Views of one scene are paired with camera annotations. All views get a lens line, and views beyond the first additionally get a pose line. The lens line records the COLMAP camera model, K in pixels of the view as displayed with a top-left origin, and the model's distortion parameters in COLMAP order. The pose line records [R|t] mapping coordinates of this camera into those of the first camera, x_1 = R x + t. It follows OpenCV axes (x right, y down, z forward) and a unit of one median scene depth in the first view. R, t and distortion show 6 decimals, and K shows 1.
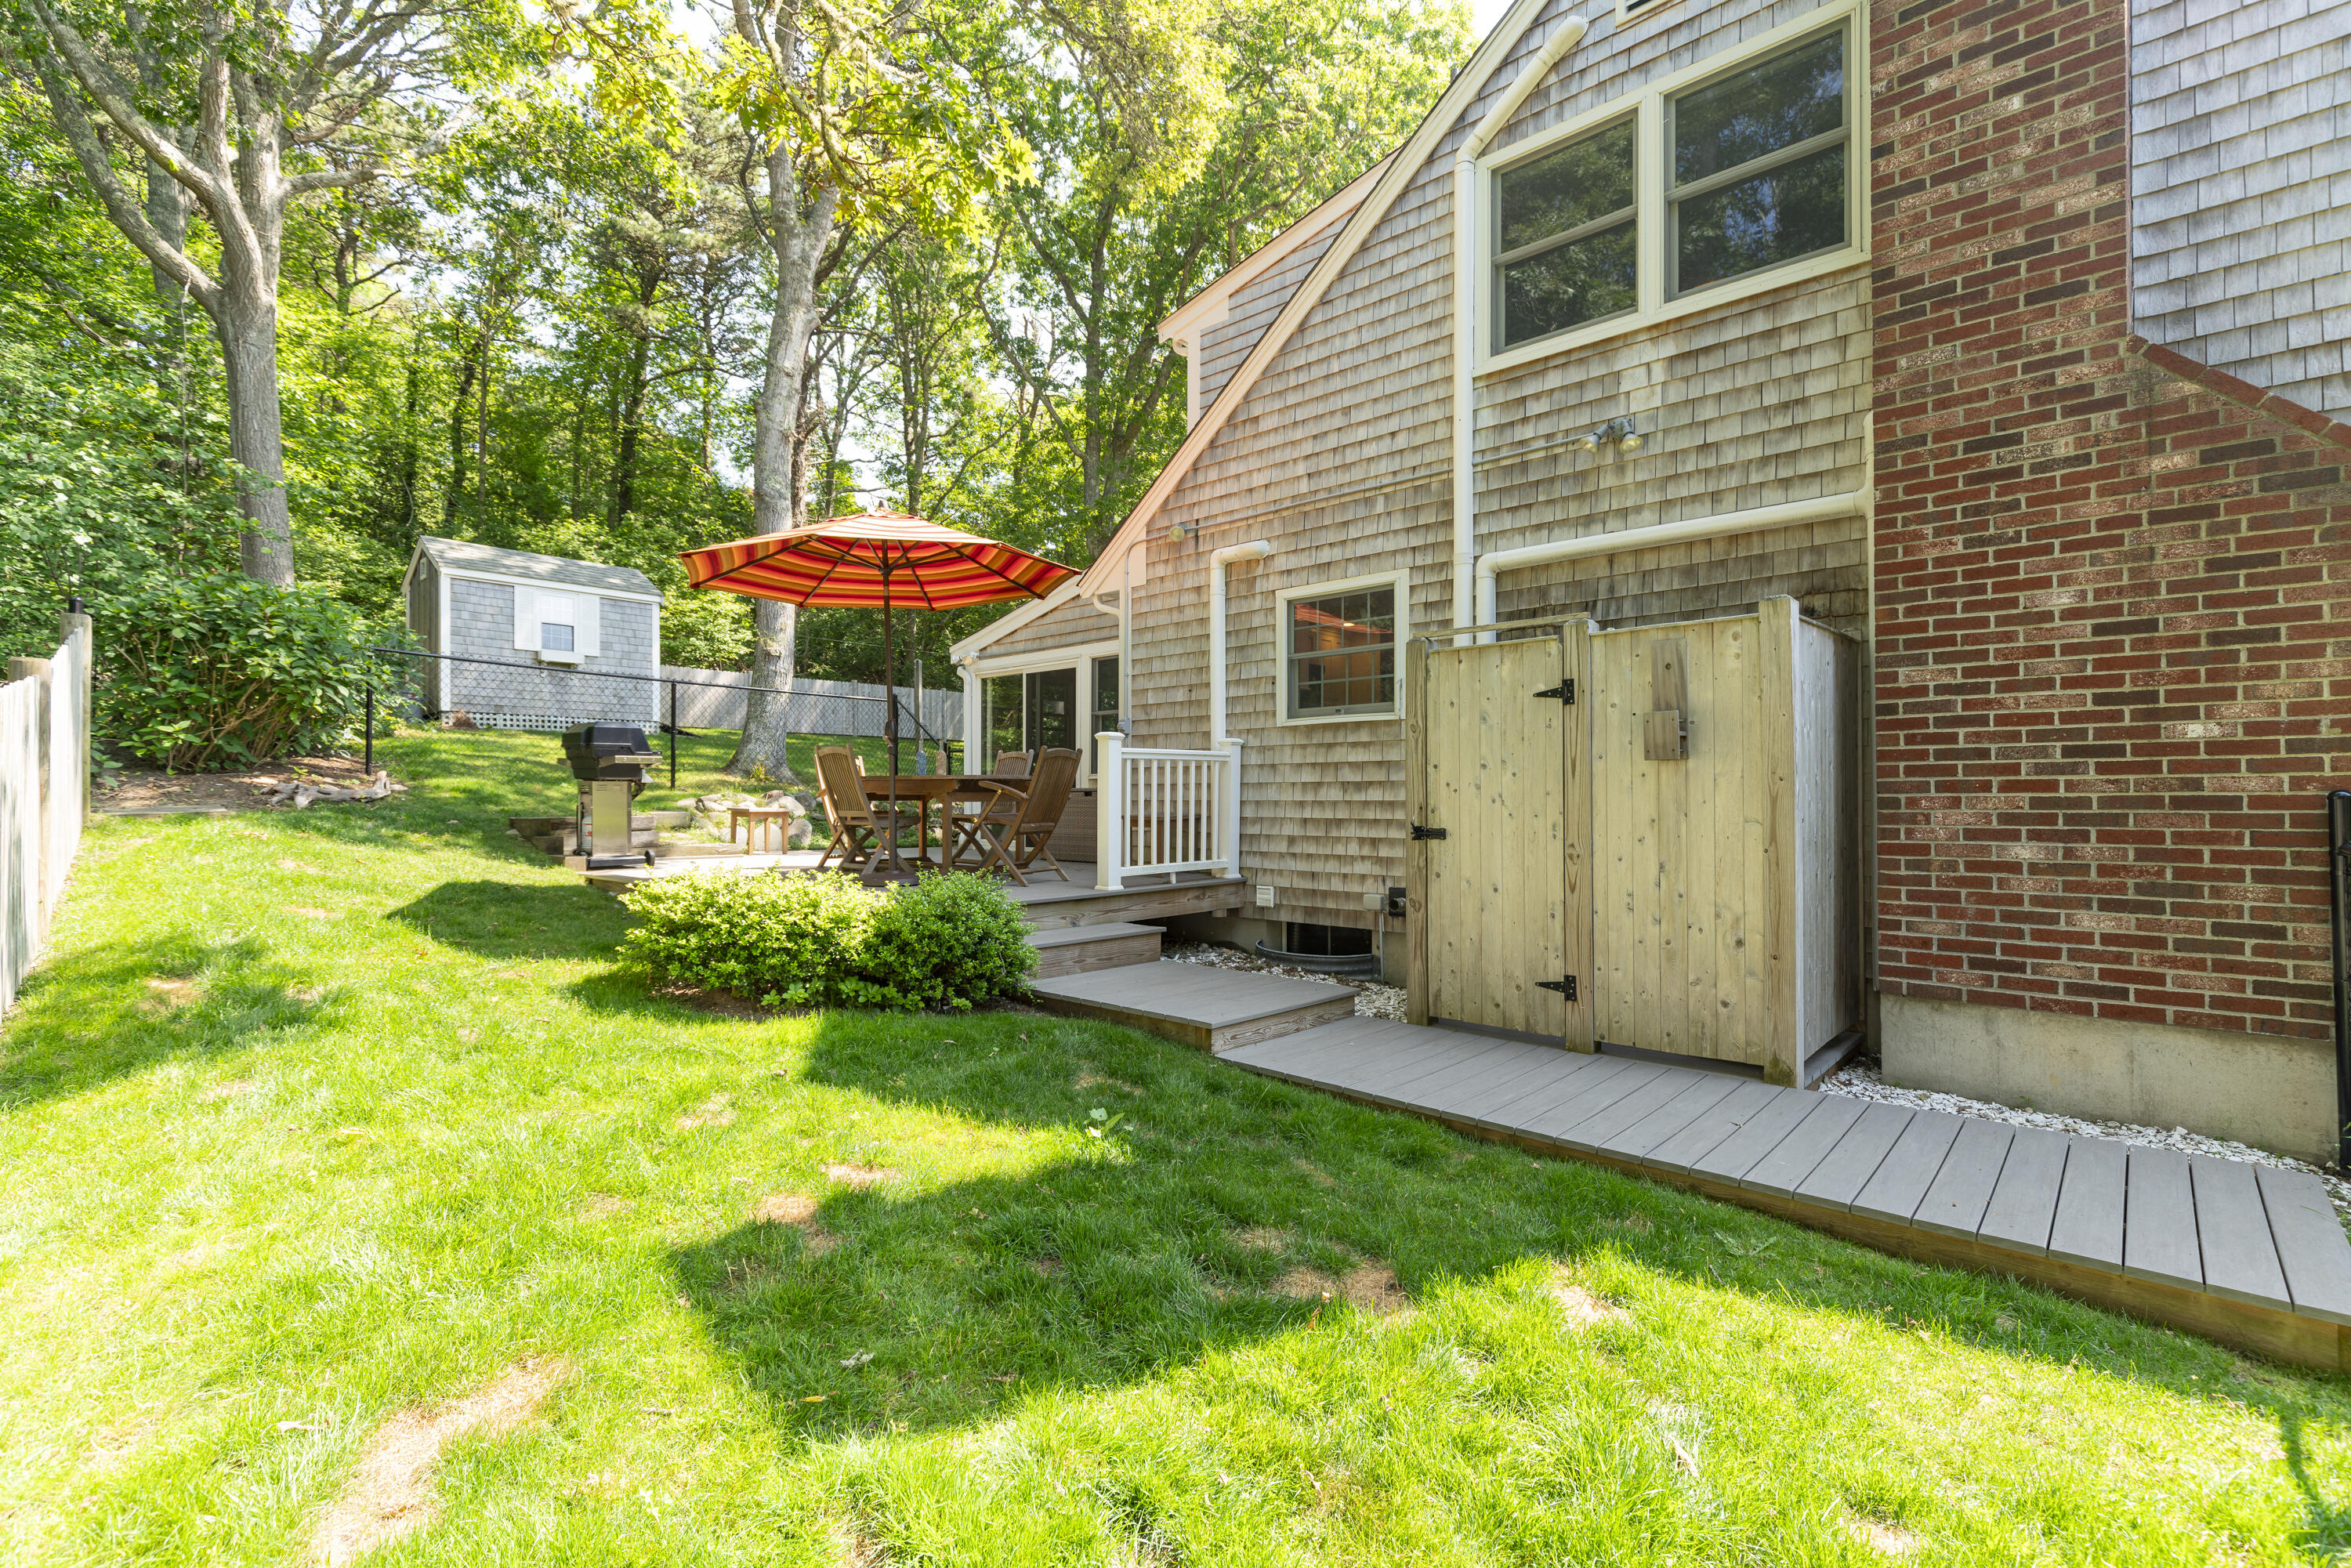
lens RADIAL K [[1049.7, 0, 1186.4], [0, 1049.7, 783.2], [0, 0, 1]] dist [0.005003, -0.000277]
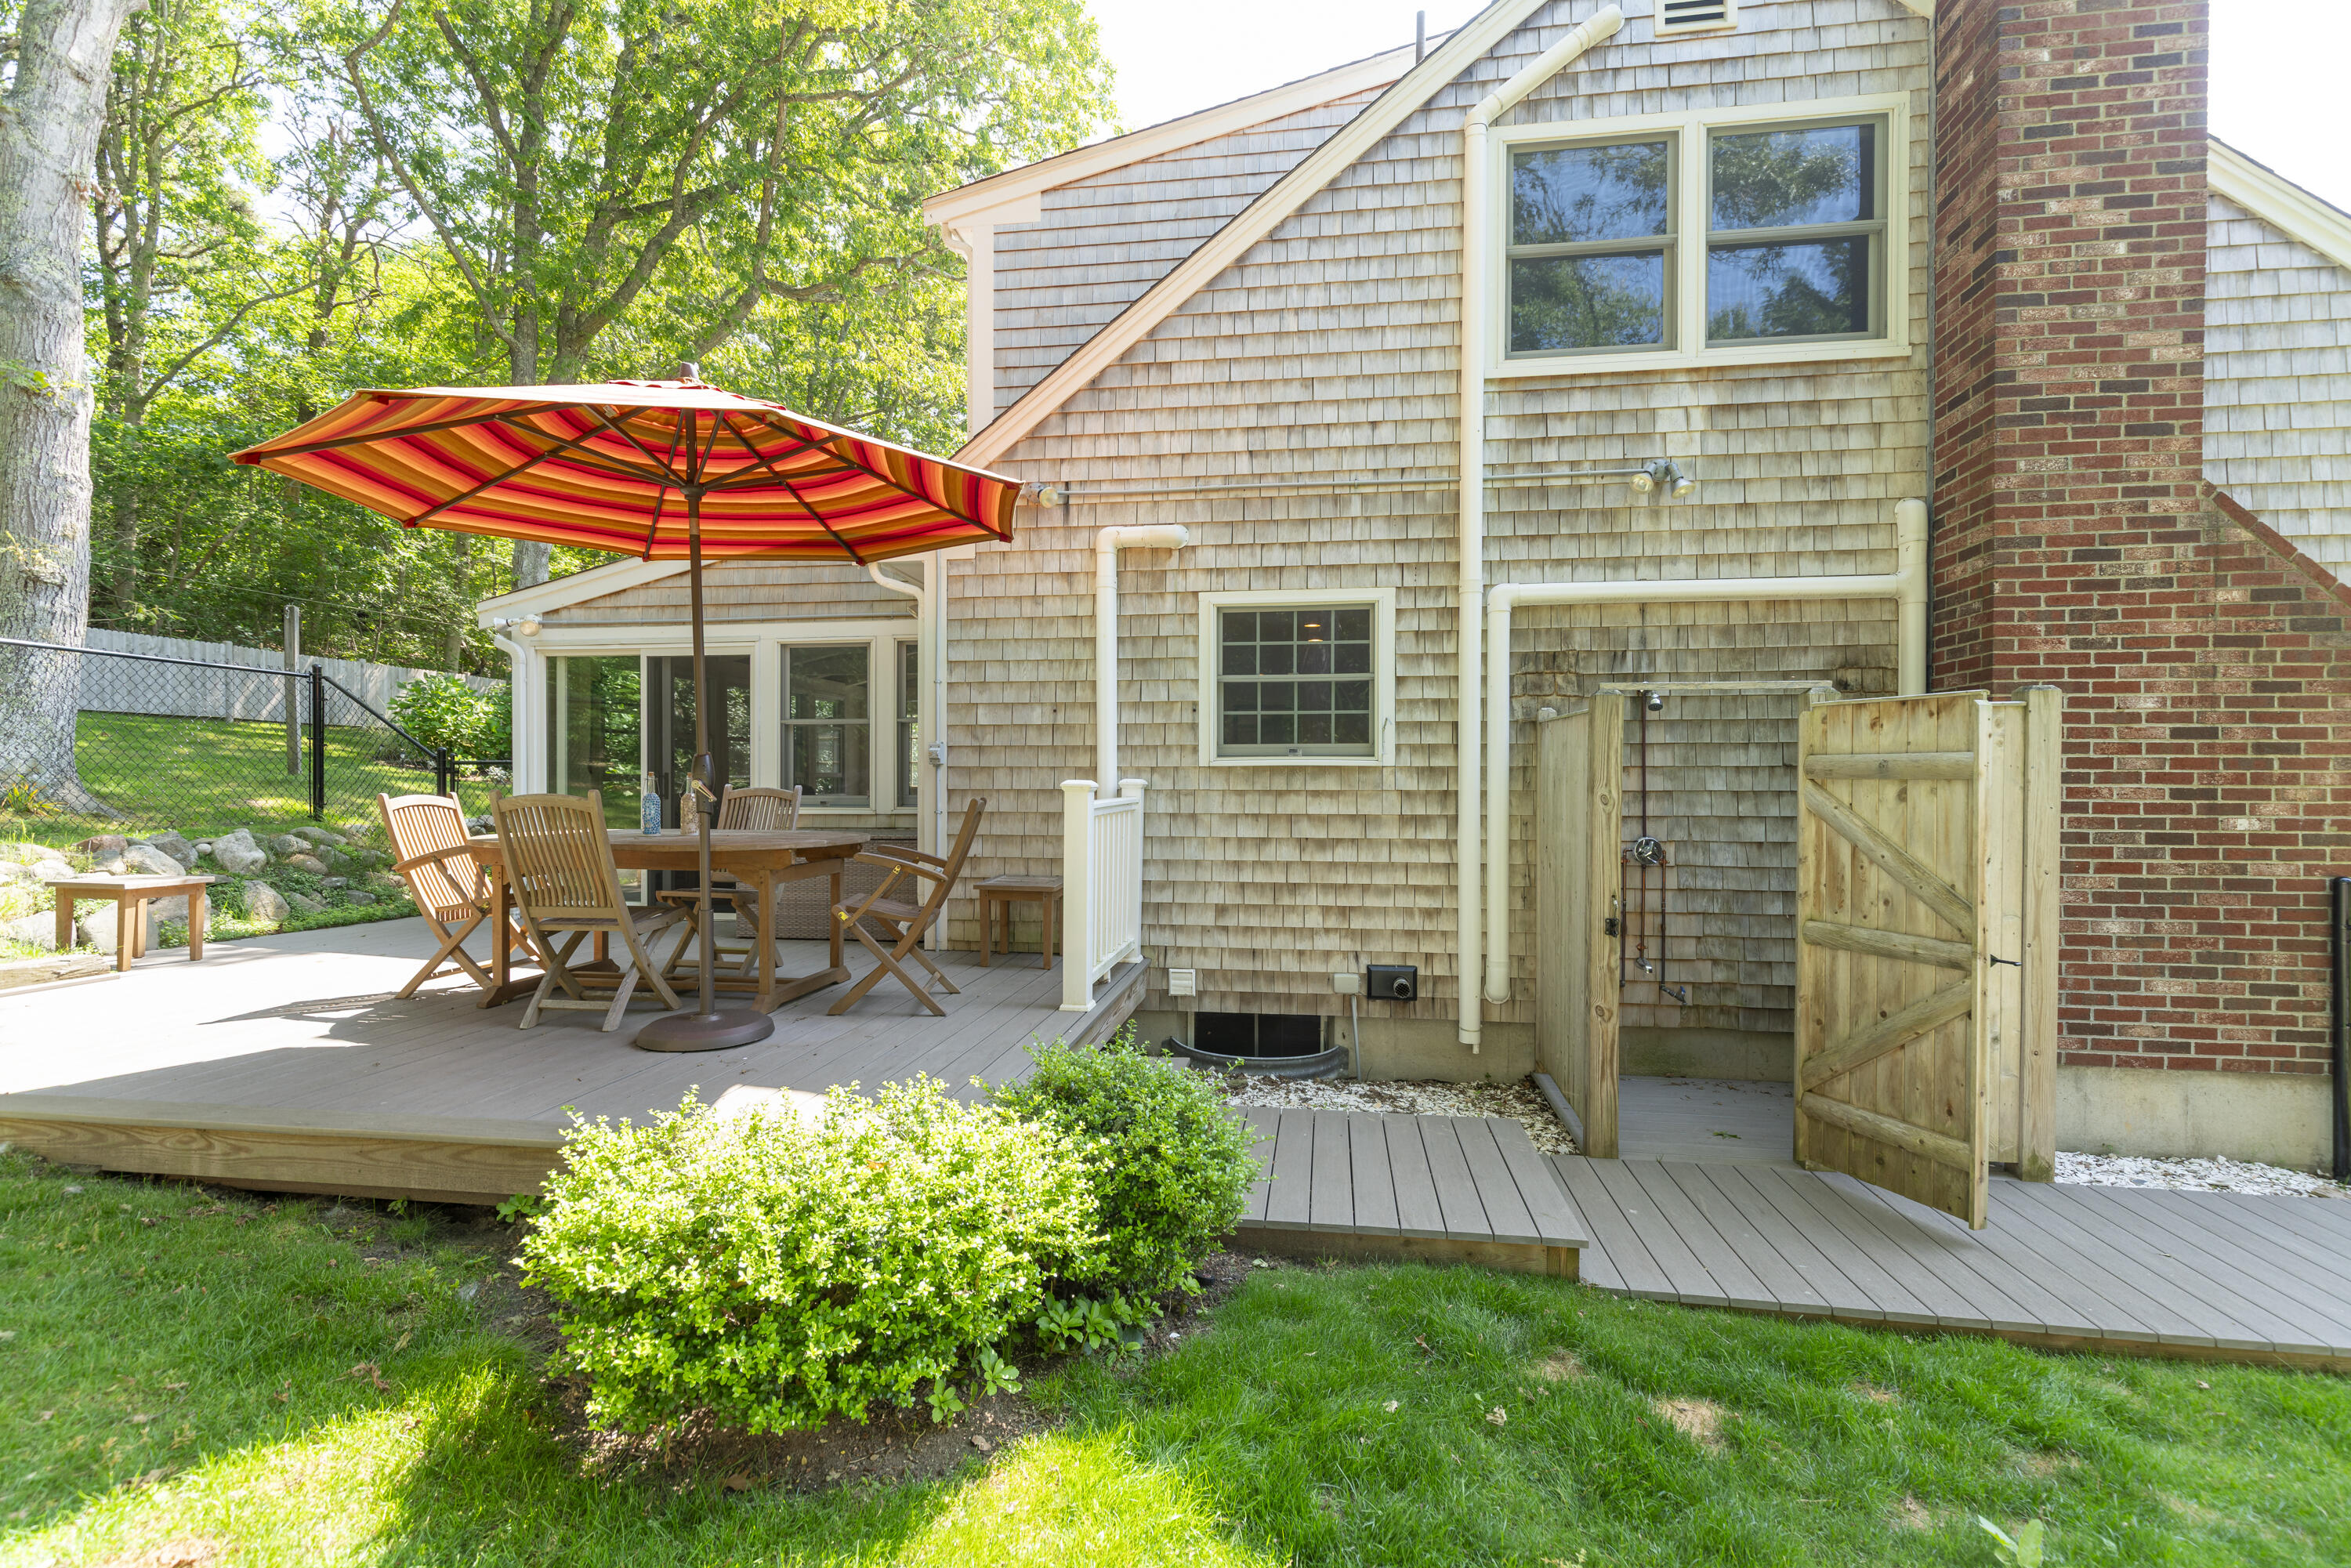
lens RADIAL K [[1049.7, 0, 1170.3], [0, 1049.7, 789.2], [0, 0, 1]] dist [0.005003, -0.000277]
pose [[0.828012, -0.001498, 0.560708, -0.531075], [-0.011159, 0.999754, 0.019150, -0.073250], [-0.560599, -0.022113, 0.827792, 0.512984]]
